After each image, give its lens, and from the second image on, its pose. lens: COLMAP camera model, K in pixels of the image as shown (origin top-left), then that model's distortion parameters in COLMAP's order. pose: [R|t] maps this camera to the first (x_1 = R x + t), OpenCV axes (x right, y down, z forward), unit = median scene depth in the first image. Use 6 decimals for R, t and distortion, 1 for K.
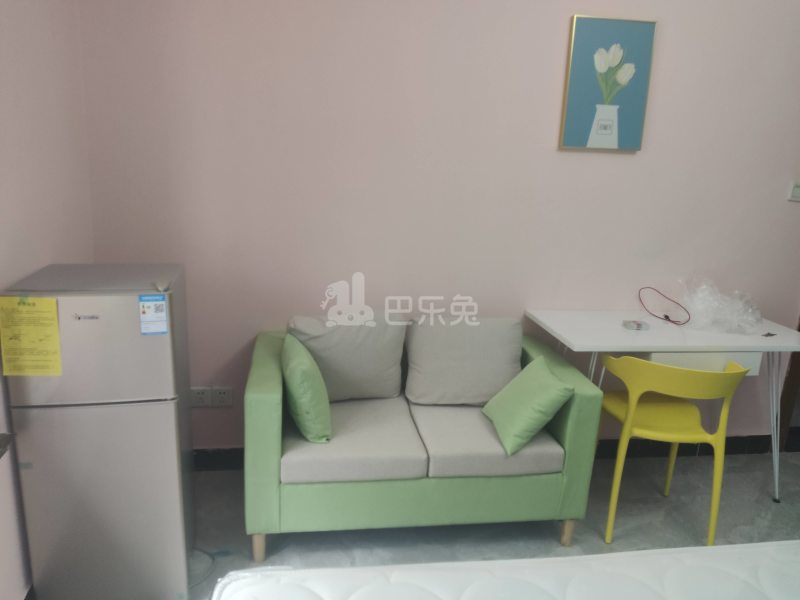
lens RADIAL K [[628.2, 0, 402.9], [0, 628.2, 301.3], [0, 0, 1]] dist [0.010991, -0.015372]
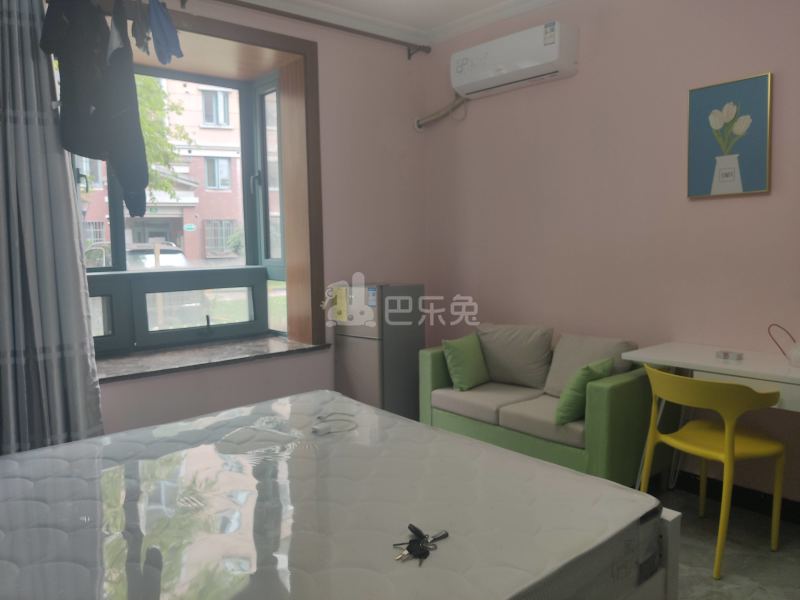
lens RADIAL K [[628.2, 0, 396.8], [0, 628.2, 301.1], [0, 0, 1]] dist [0.010991, -0.015372]
pose [[0.504219, 0.012302, -0.863488, 1.011081], [-0.174687, 0.980681, -0.088034, 0.140678], [0.845723, 0.195228, 0.496627, 0.009443]]
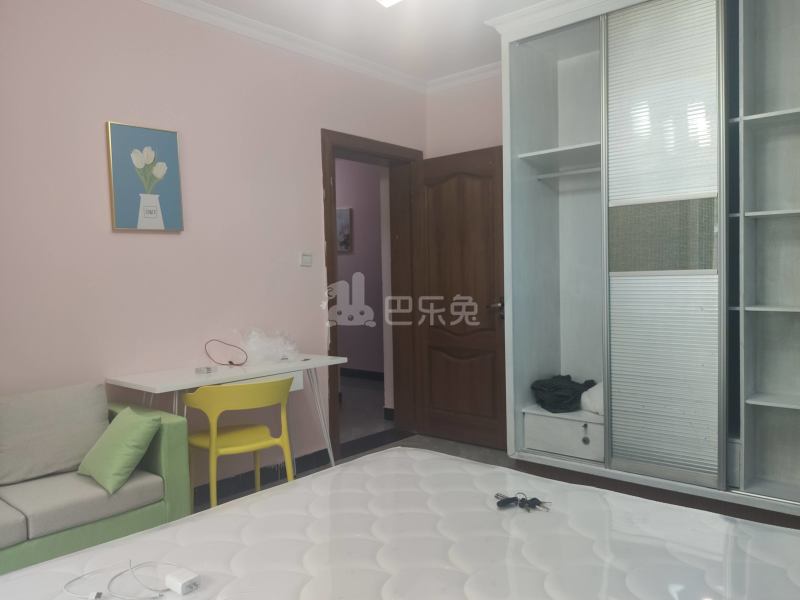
lens RADIAL K [[628.2, 0, 396.7], [0, 628.2, 297.6], [0, 0, 1]] dist [0.010991, -0.015372]
pose [[0.786044, -0.103897, 0.609378, -0.059446], [0.221786, 0.967543, -0.121122, 0.134423], [-0.577015, 0.230359, 0.783574, -0.178926]]
